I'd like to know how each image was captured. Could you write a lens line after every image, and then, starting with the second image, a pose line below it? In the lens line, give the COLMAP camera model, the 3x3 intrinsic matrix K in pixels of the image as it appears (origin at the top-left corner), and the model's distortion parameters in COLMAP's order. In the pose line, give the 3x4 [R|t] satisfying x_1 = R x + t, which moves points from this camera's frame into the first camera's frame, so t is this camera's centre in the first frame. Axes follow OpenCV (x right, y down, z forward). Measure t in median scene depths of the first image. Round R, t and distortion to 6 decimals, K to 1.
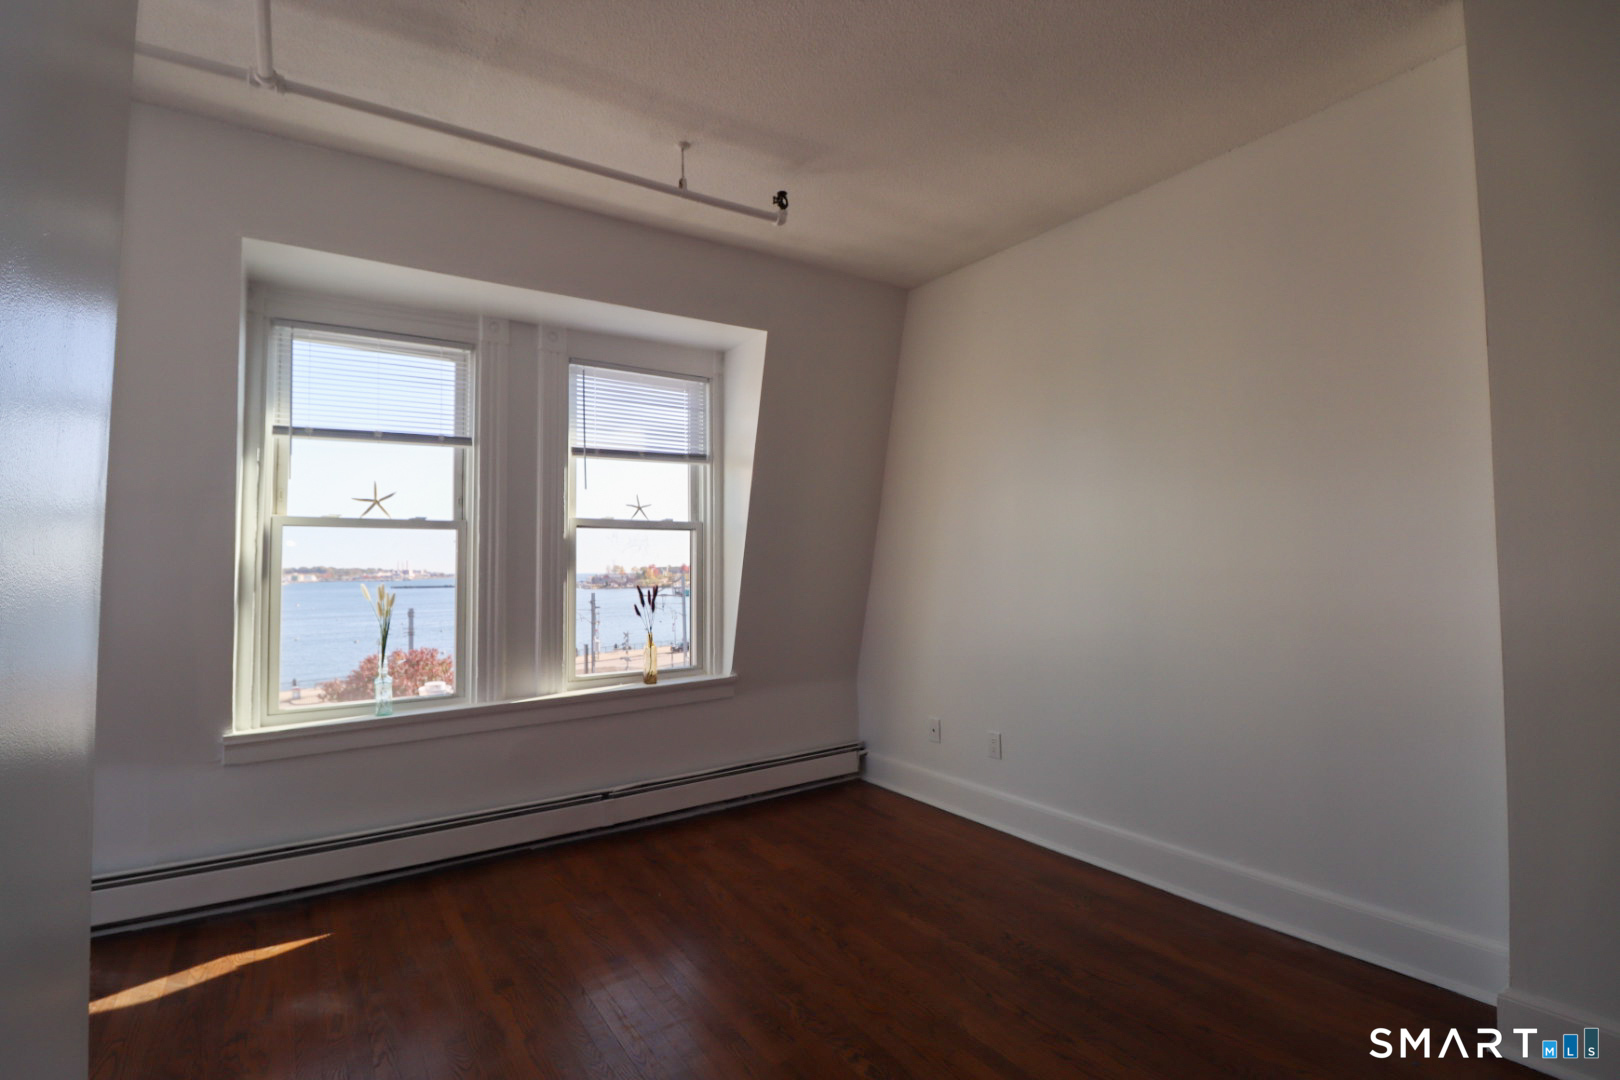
lens RADIAL K [[725.3, 0, 746.2], [0, 725.3, 535.5], [0, 0, 1]] dist [0.016618, 0.000122]
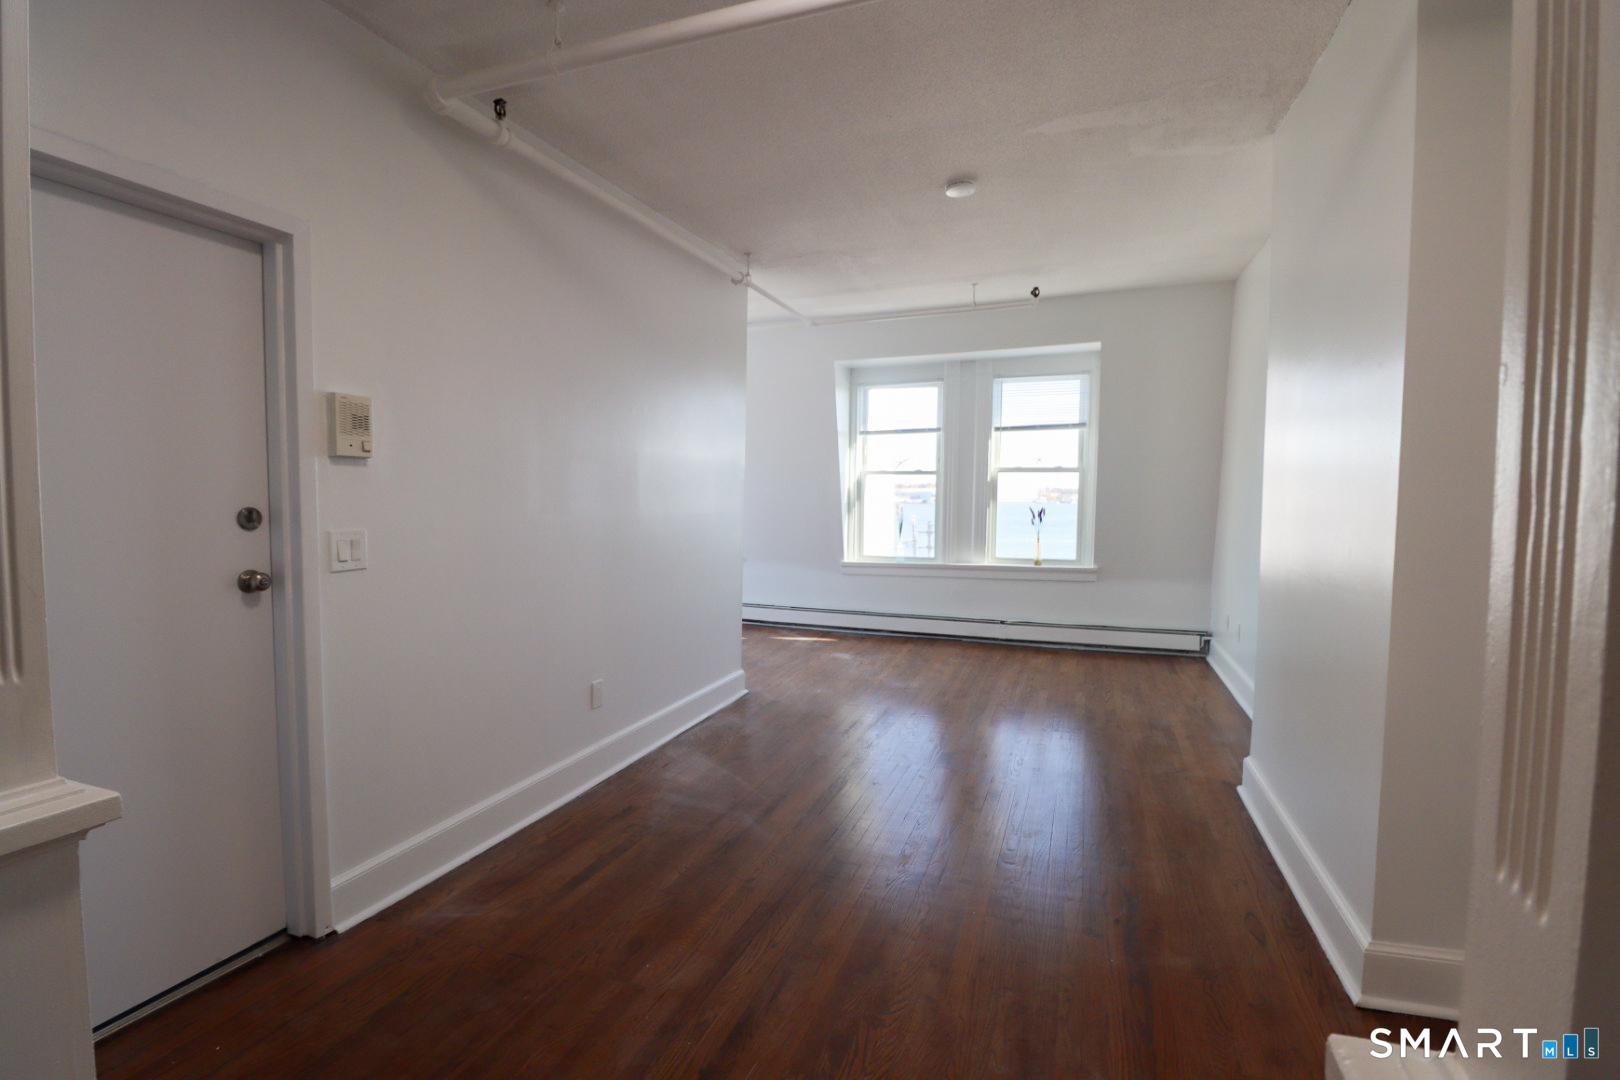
lens RADIAL K [[757.7, 0, 810.0], [0, 757.7, 540.0], [0, 0, 1]] dist [-0.000970, -0.000072]
pose [[0.612624, 0.056606, -0.788345, 0.953589], [0.012806, 0.996590, 0.081510, -0.003988], [0.790271, -0.060031, 0.609810, -0.493017]]
